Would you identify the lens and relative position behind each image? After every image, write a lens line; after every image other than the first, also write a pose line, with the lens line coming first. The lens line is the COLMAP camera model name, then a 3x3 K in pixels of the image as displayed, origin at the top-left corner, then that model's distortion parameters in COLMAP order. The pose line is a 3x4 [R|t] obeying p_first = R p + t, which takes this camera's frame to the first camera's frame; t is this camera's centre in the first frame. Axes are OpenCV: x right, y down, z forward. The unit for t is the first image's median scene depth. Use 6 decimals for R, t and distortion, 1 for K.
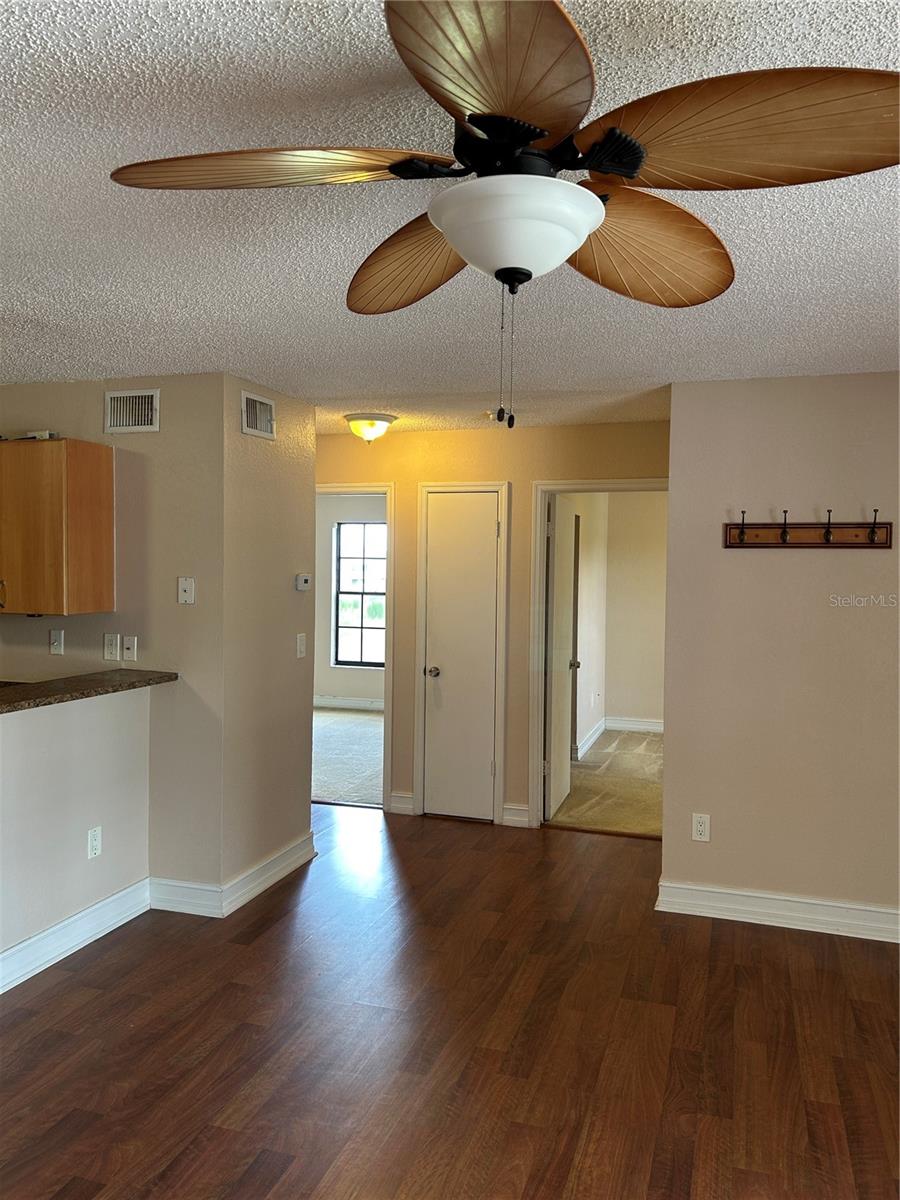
lens RADIAL K [[887.9, 0, 450.0], [0, 887.9, 600.0], [0, 0, 1]] dist [-0.002968, -0.002932]
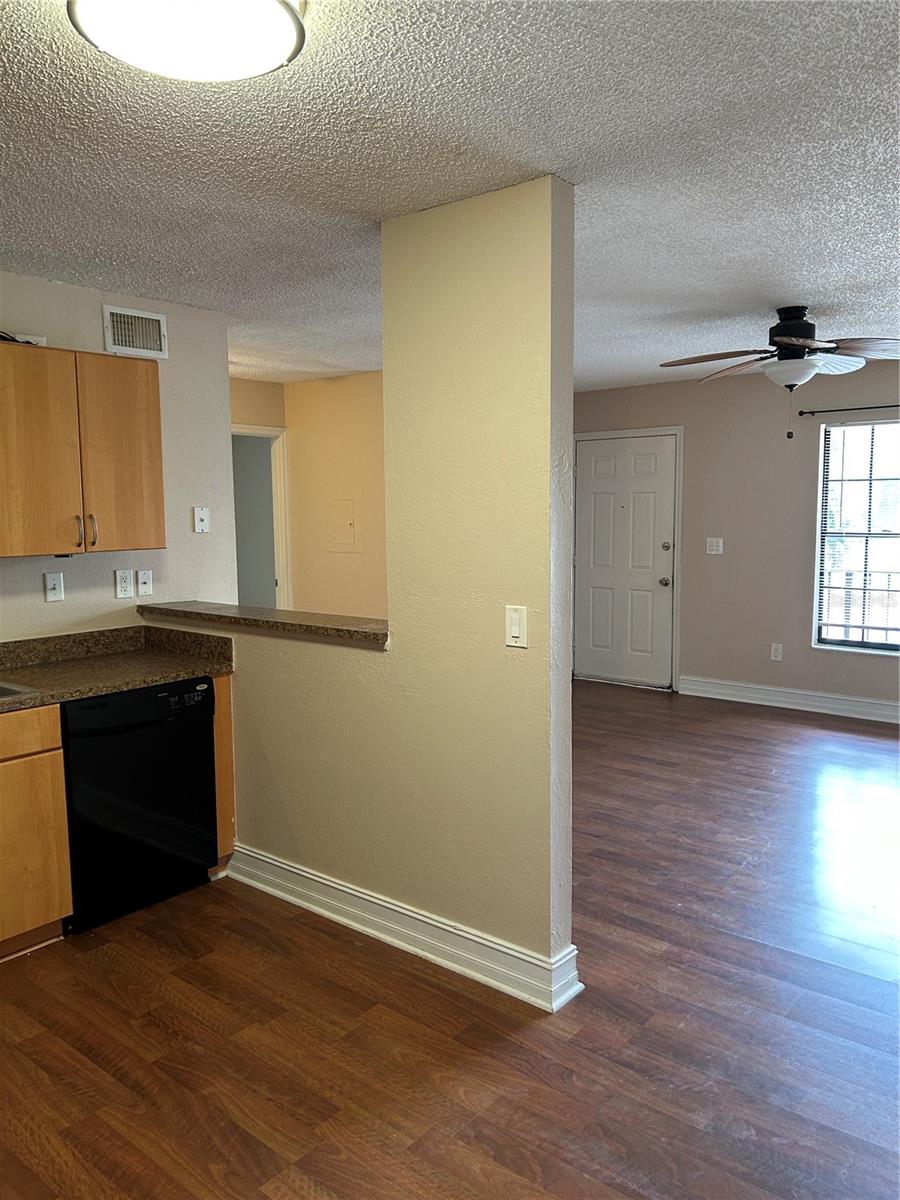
lens RADIAL K [[911.4, 0, 450.0], [0, 911.4, 600.0], [0, 0, 1]] dist [0.005263, -0.002458]
pose [[0.368473, -0.113840, 0.922642, -1.263505], [0.038129, 0.993489, 0.107354, -0.022646], [-0.928856, -0.004377, 0.370415, 0.355196]]
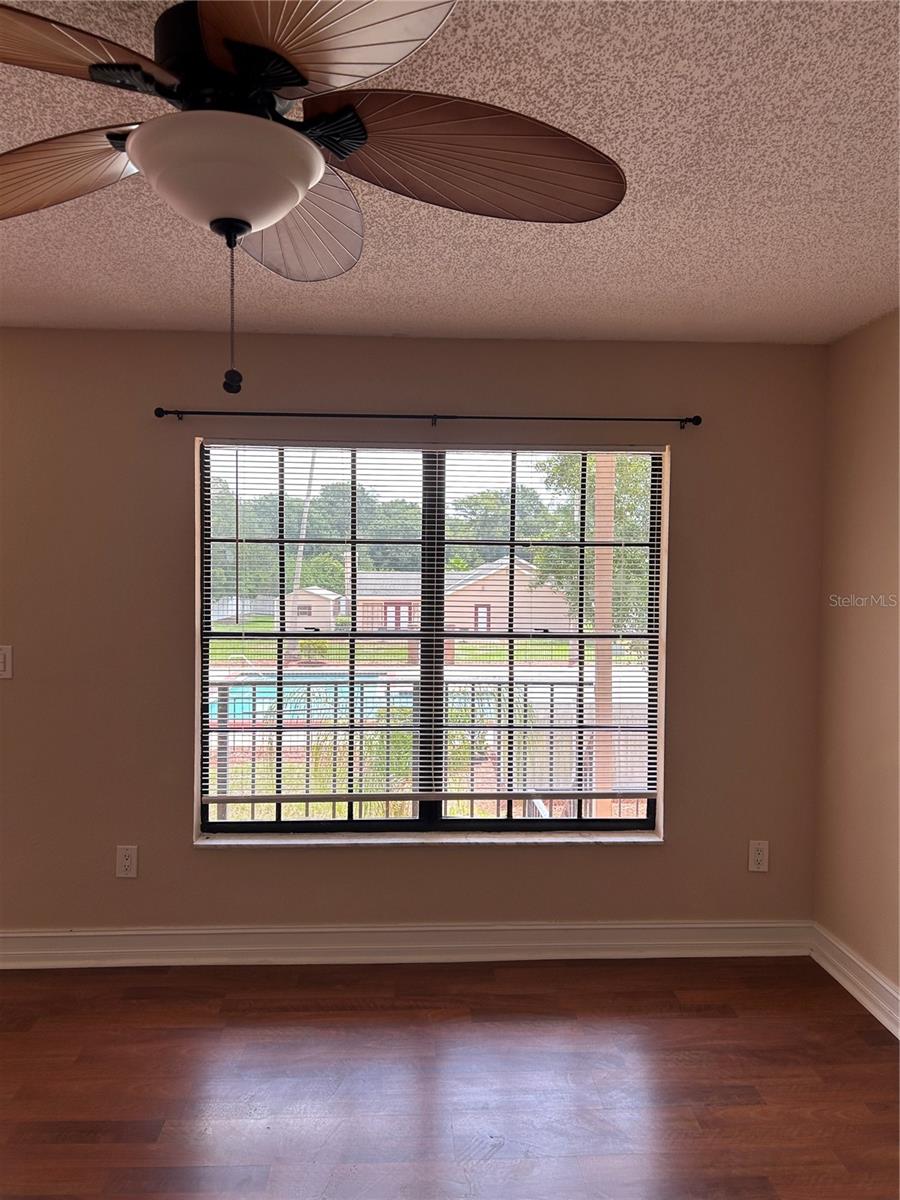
lens RADIAL K [[911.4, 0, 450.0], [0, 911.4, 600.0], [0, 0, 1]] dist [0.005263, -0.002458]
pose [[-0.366049, -0.054528, 0.928997, -0.360488], [0.011324, 0.997947, 0.063037, -0.028871], [-0.930527, 0.033595, -0.364680, 0.447113]]
